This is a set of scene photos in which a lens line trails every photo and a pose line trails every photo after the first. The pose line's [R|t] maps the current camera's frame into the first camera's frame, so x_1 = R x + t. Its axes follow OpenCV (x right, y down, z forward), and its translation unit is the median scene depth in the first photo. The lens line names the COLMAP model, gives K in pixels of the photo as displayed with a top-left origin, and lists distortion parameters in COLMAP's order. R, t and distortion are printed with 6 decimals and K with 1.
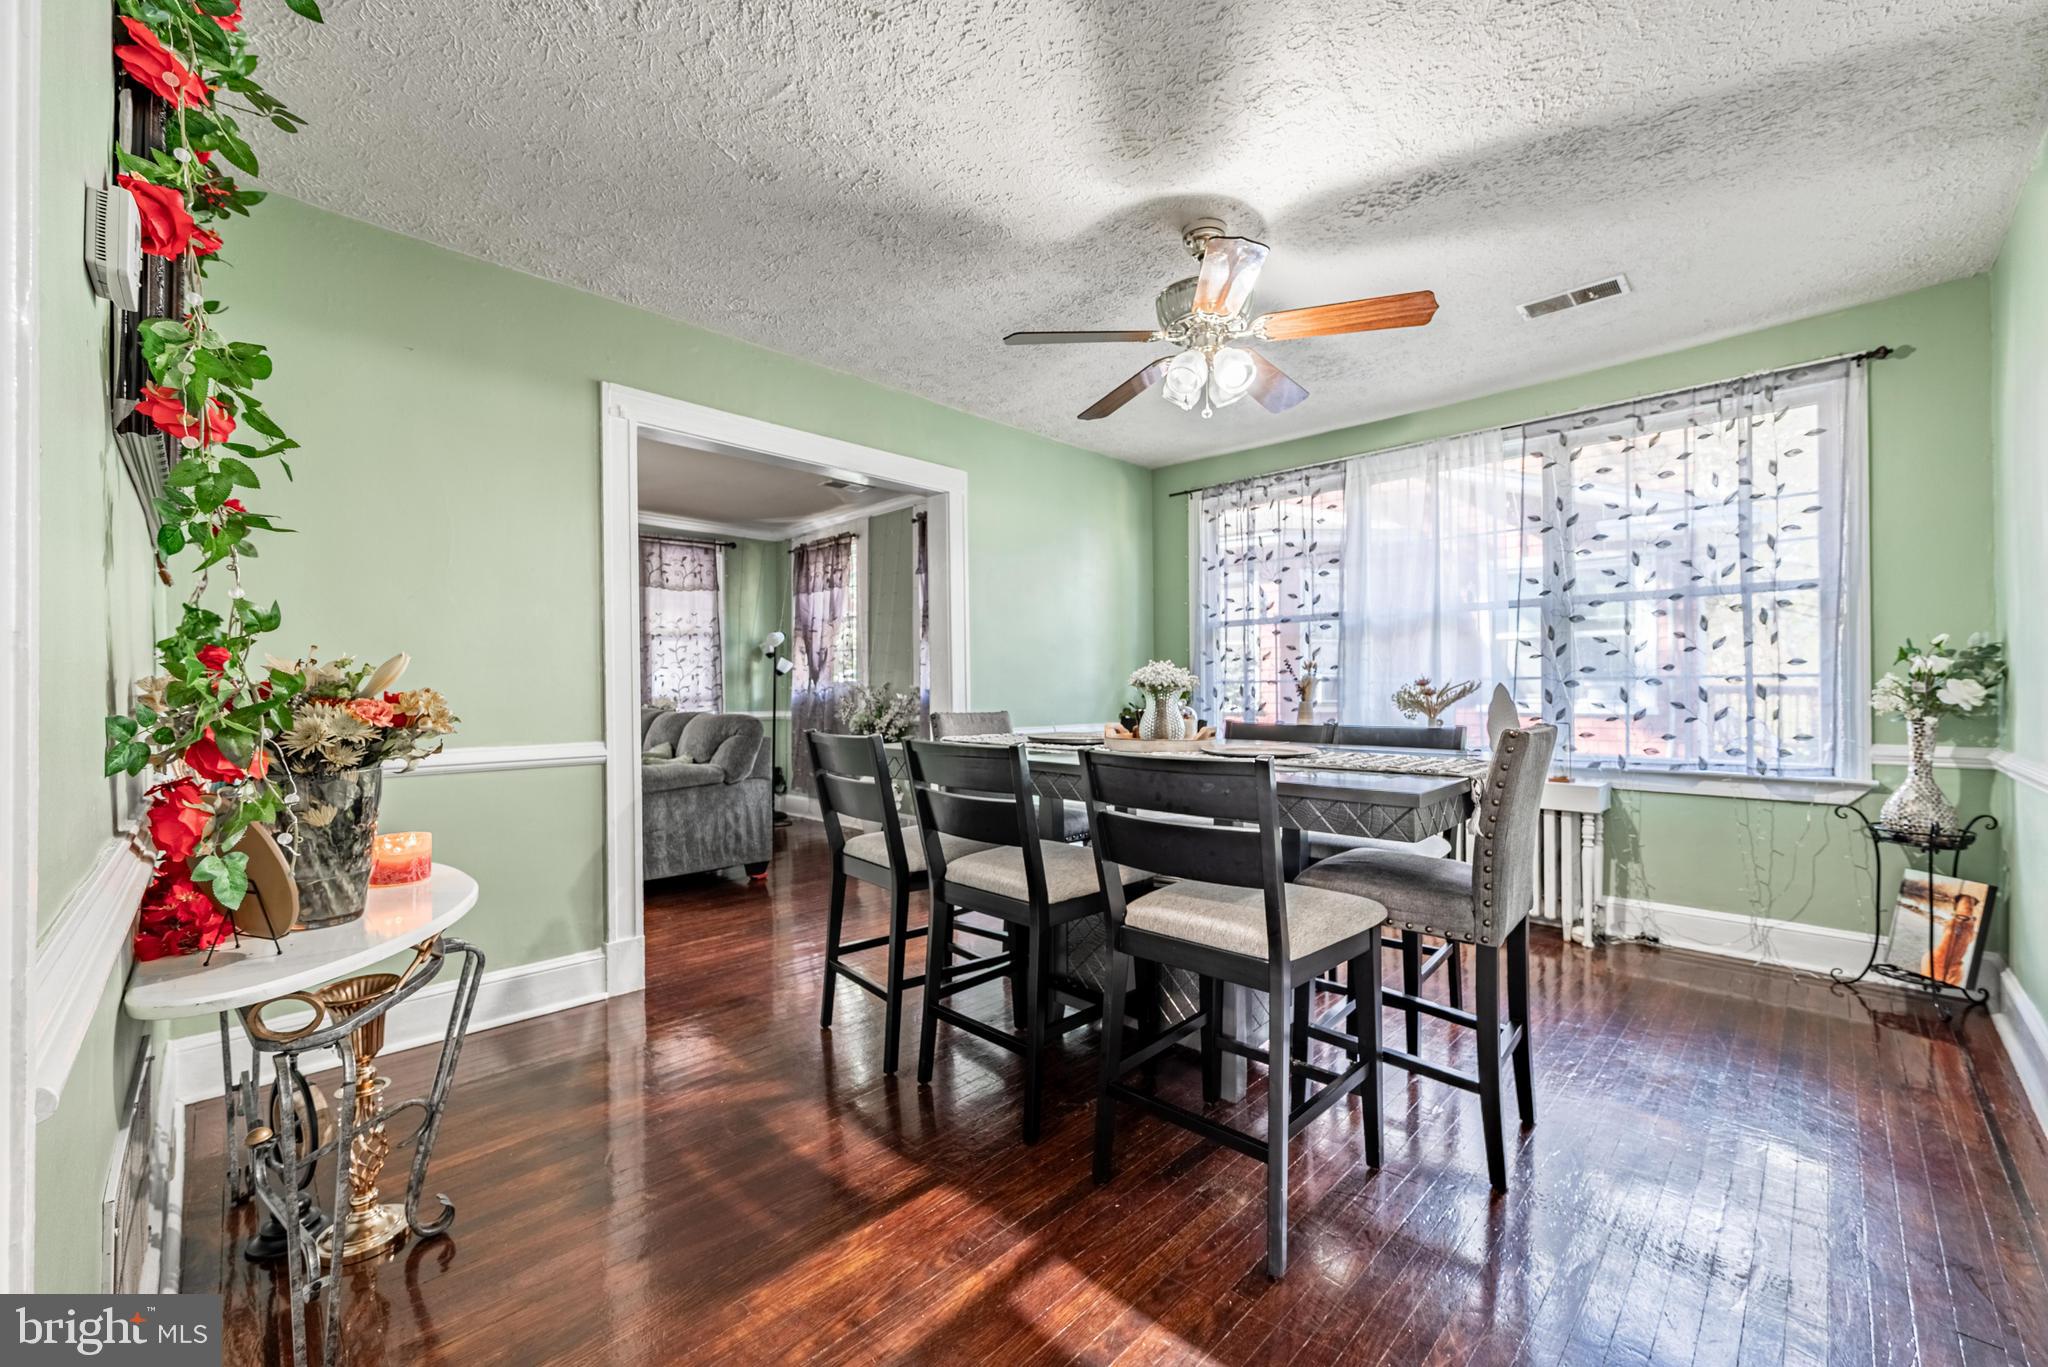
lens RADIAL K [[820.7, 0, 1024.1], [0, 820.7, 686.6], [0, 0, 1]] dist [0.000019, 0.000003]
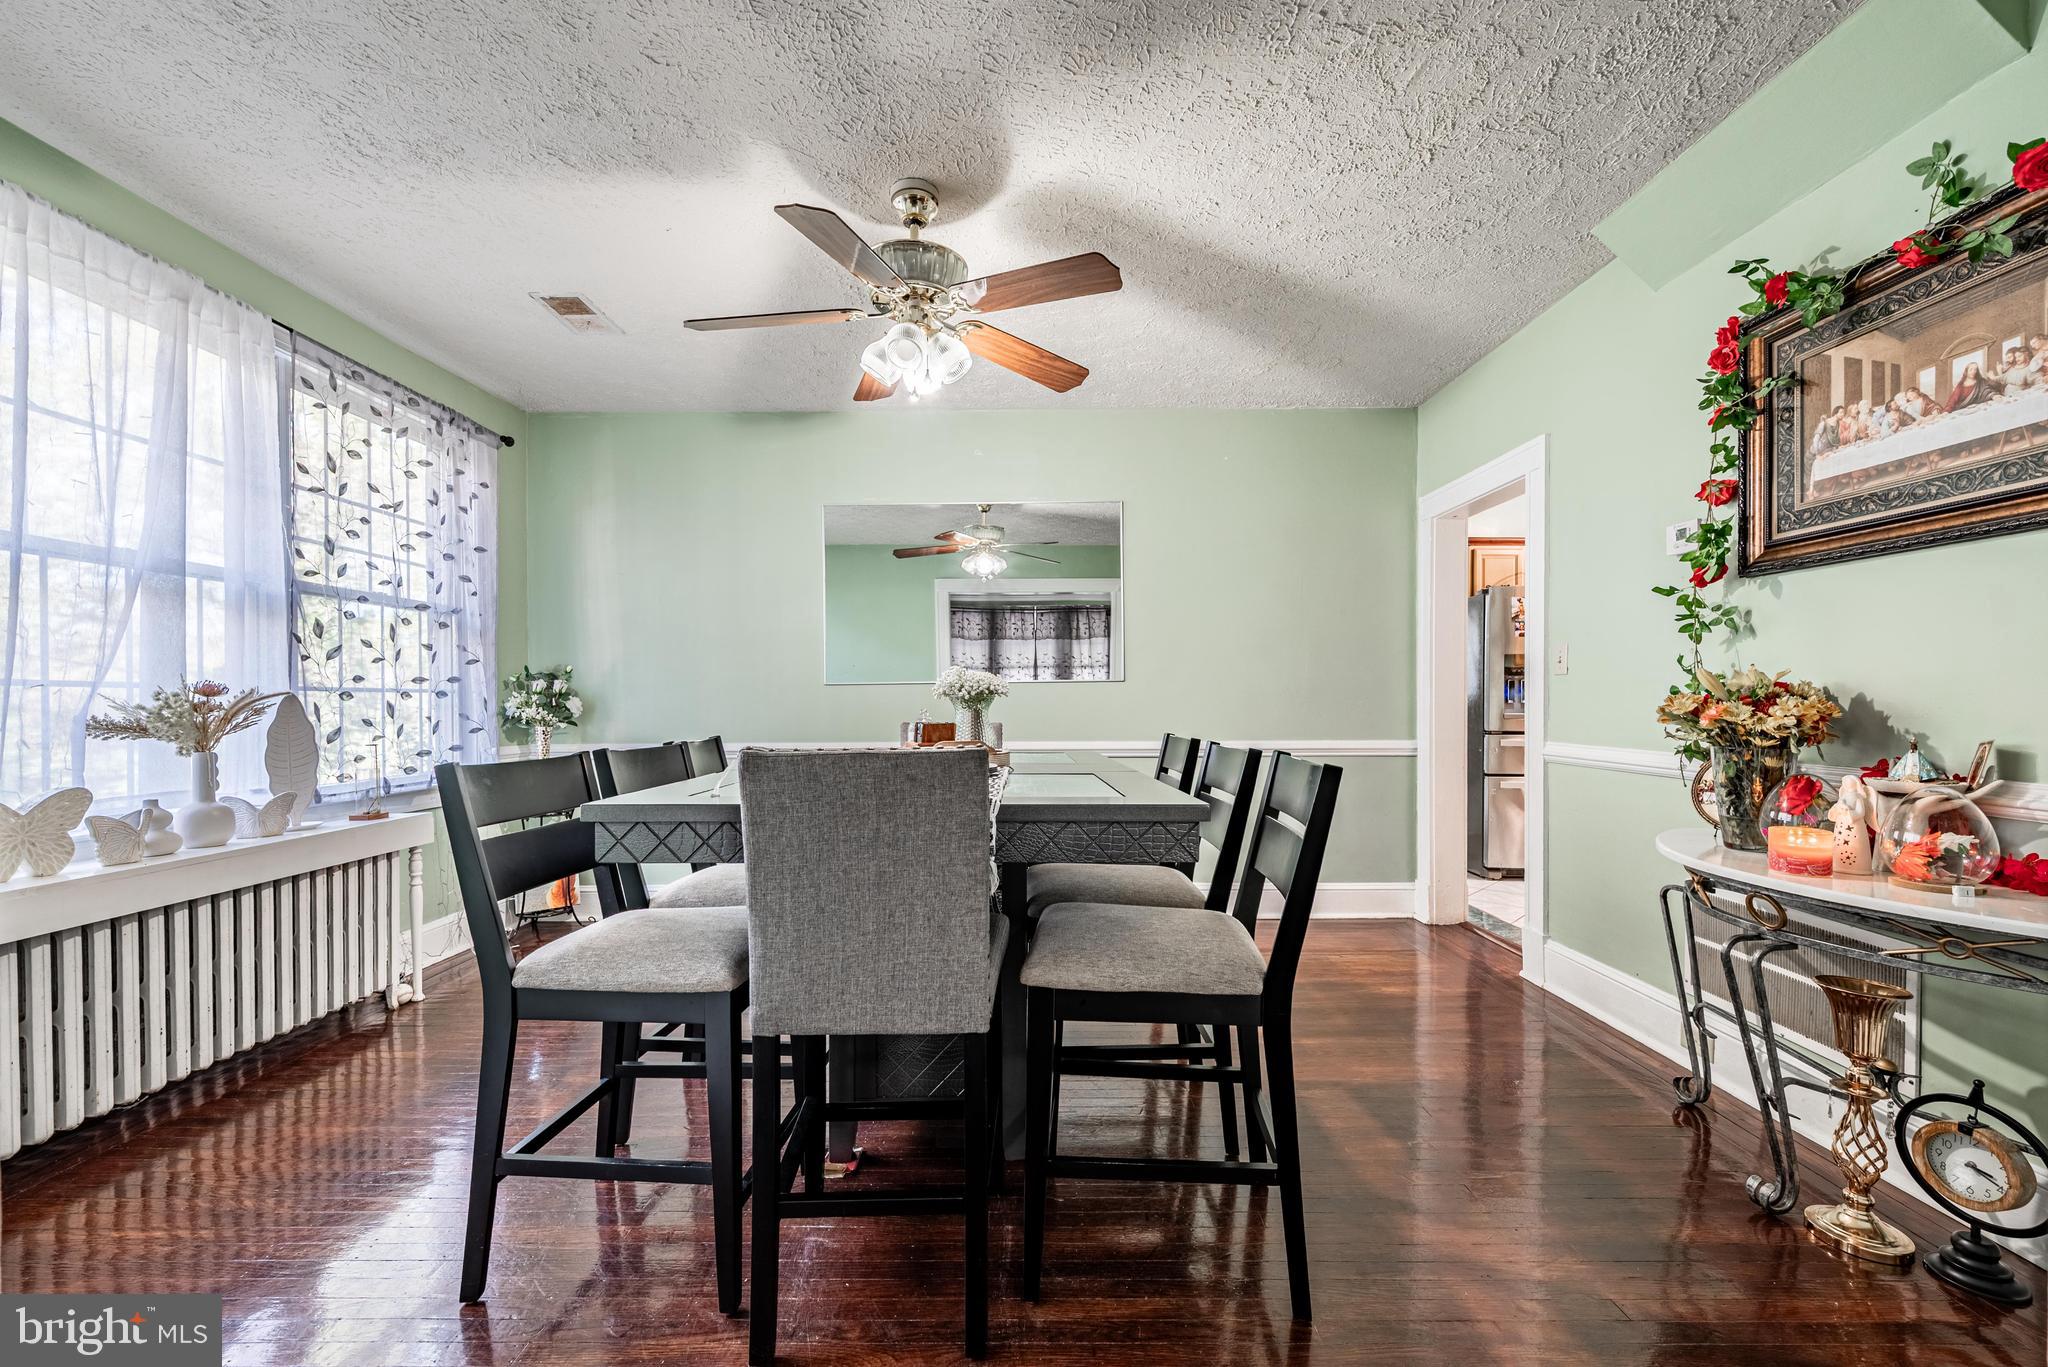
lens RADIAL K [[820.7, 0, 1025.3], [0, 820.7, 698.3], [0, 0, 1]] dist [0.000019, 0.000003]
pose [[-0.696371, -0.000726, 0.717682, -0.378404], [-0.003285, 0.999992, -0.002176, -0.002285], [-0.717674, -0.003872, -0.696368, 1.141418]]
